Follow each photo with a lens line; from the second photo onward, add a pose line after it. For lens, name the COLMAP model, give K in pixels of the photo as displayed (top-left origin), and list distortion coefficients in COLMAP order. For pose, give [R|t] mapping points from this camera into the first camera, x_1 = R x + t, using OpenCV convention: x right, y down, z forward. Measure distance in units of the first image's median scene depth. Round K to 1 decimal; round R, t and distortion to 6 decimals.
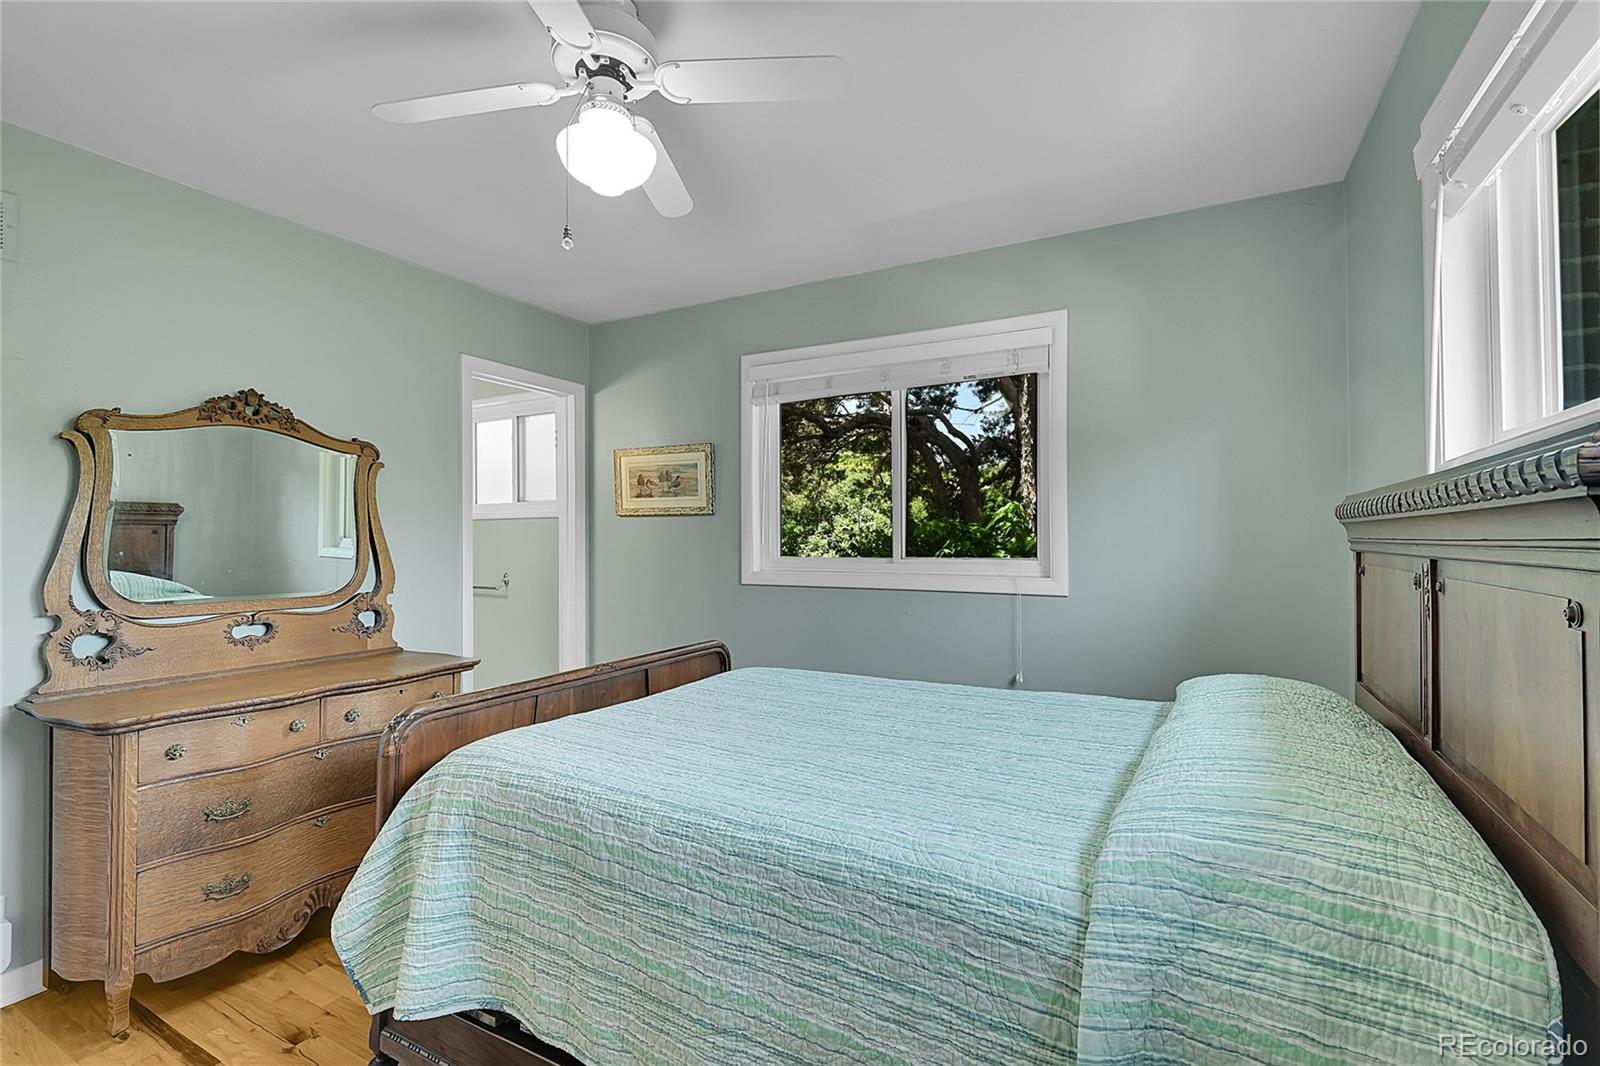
lens RADIAL K [[707.4, 0, 809.0], [0, 707.4, 531.7], [0, 0, 1]] dist [0.002969, -0.000609]
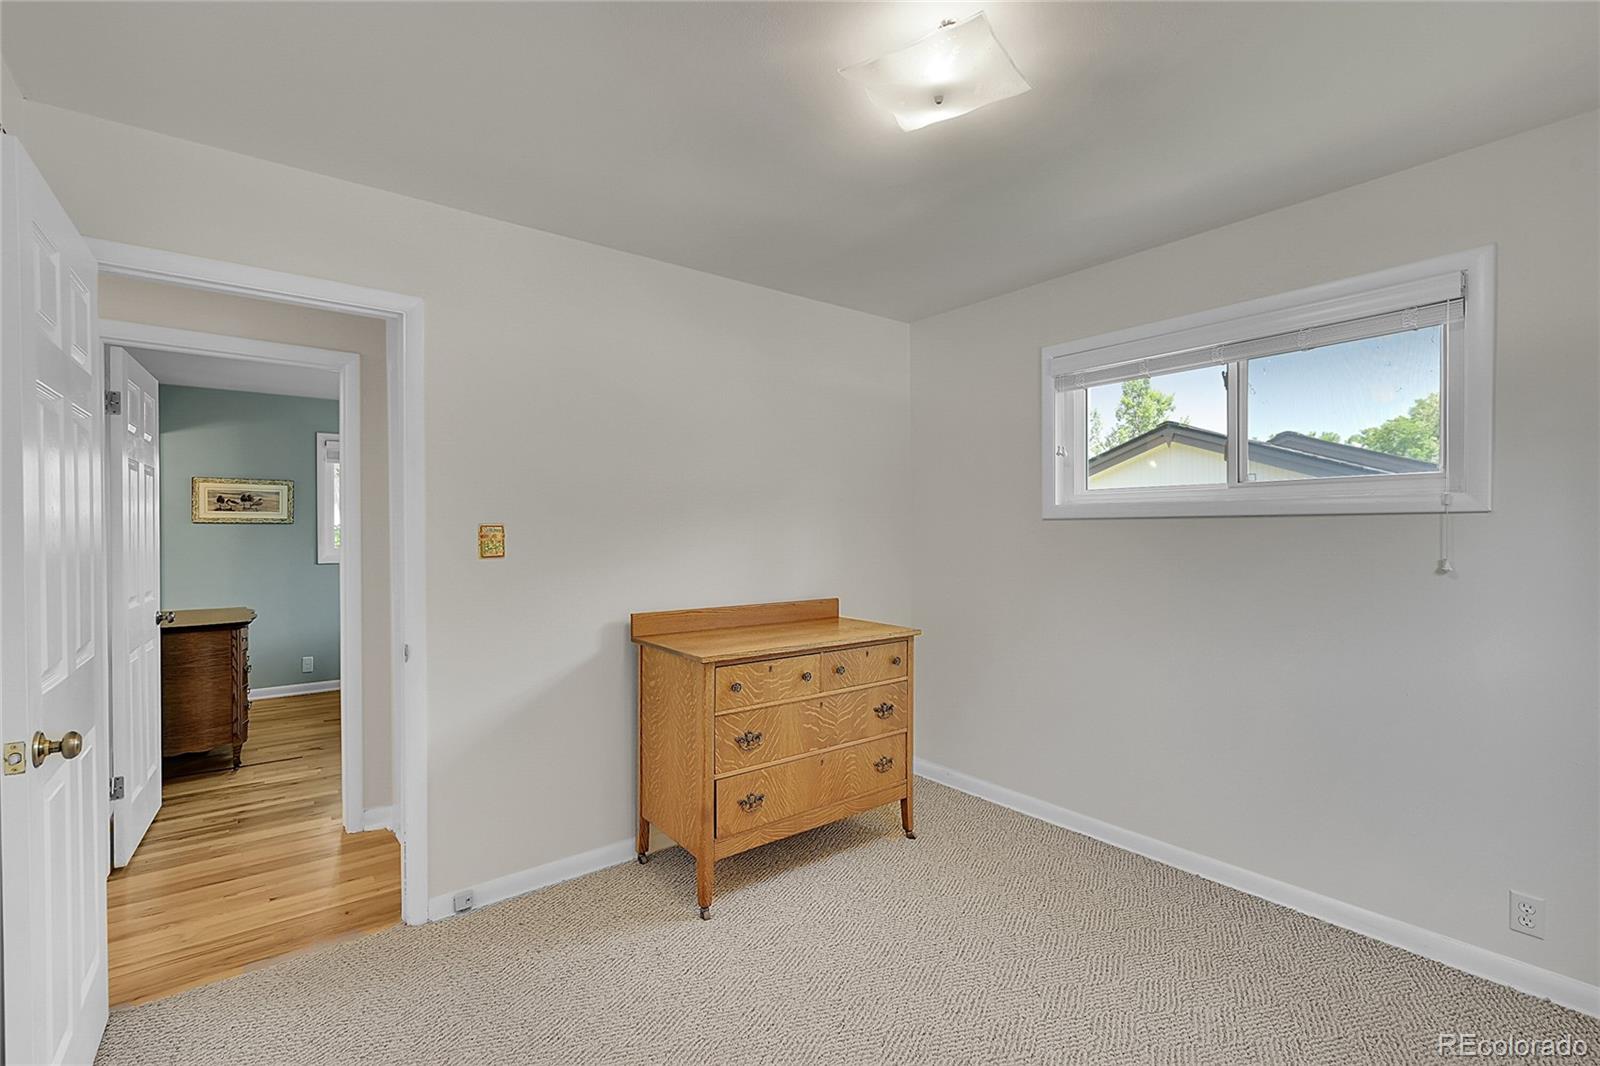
lens RADIAL K [[707.4, 0, 795.2], [0, 707.4, 533.8], [0, 0, 1]] dist [0.002969, -0.000609]
pose [[0.406283, -0.003842, 0.913739, -1.172350], [-0.008265, 0.999935, 0.007880, -0.022651], [-0.913710, -0.010754, 0.406224, -0.758632]]
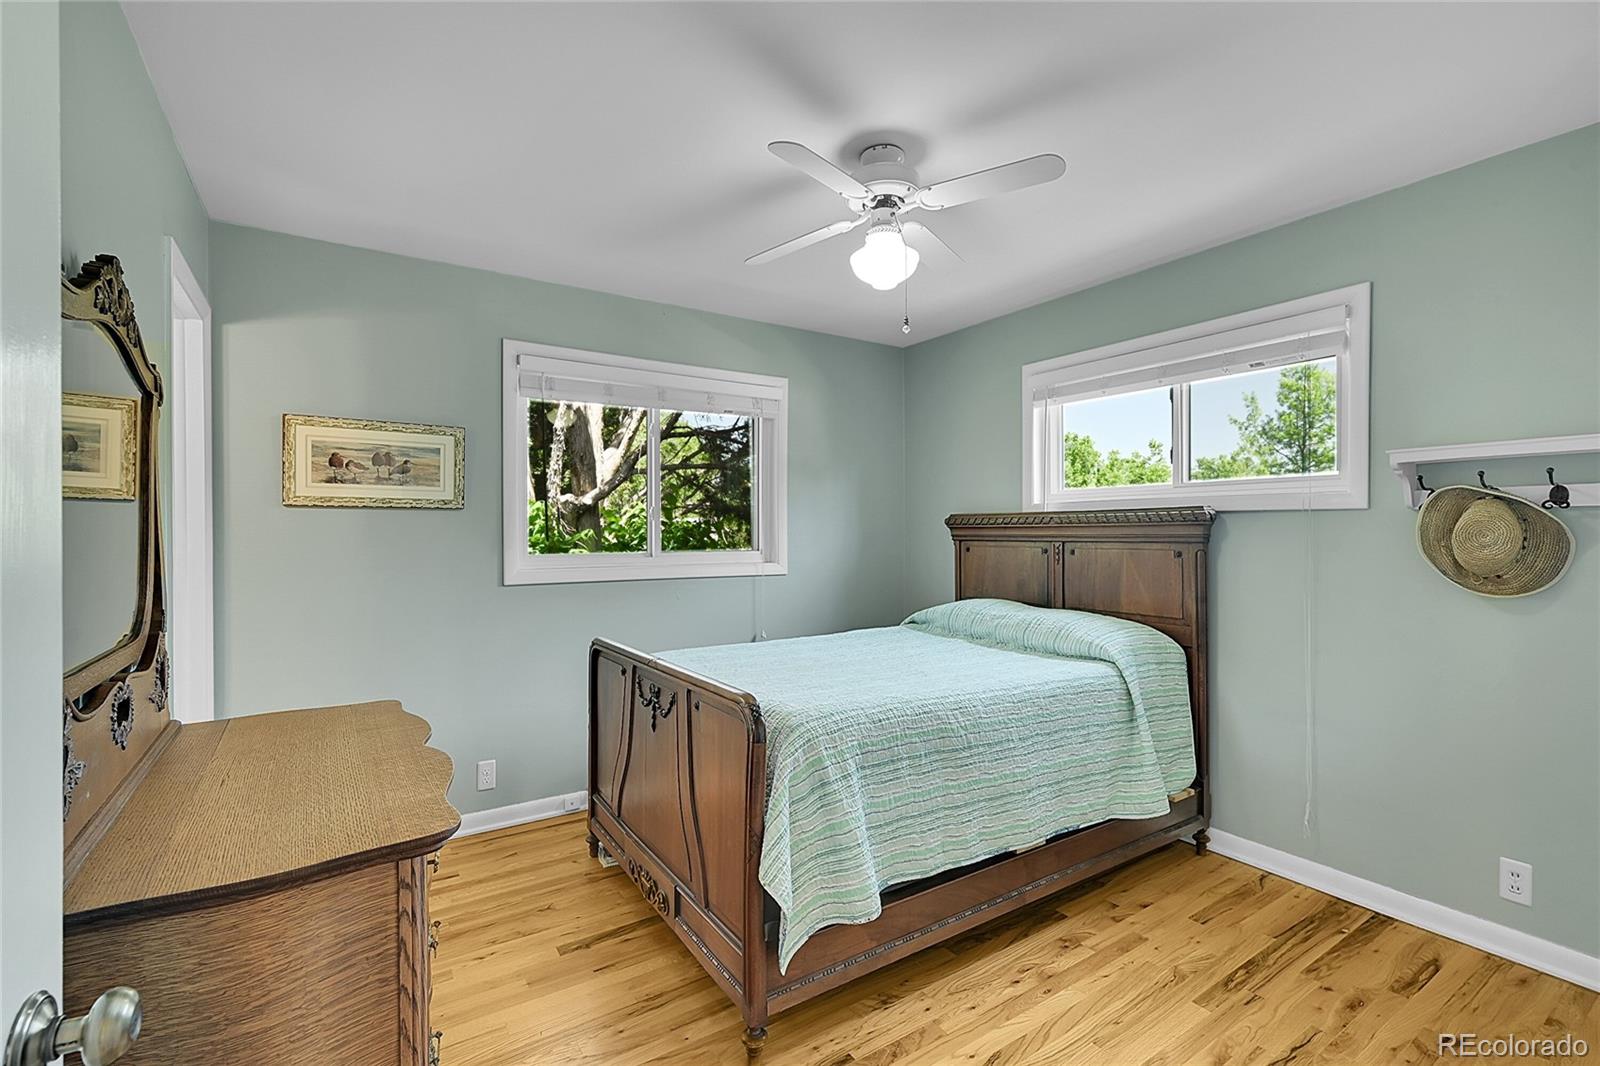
lens RADIAL K [[707.4, 0, 800.0], [0, 707.4, 529.0], [0, 0, 1]] dist [0.002969, -0.000609]
pose [[0.481025, 0.004062, 0.876697, -0.699188], [-0.005710, 0.999983, -0.001501, -0.000356], [-0.876688, -0.004284, 0.481040, 0.206233]]
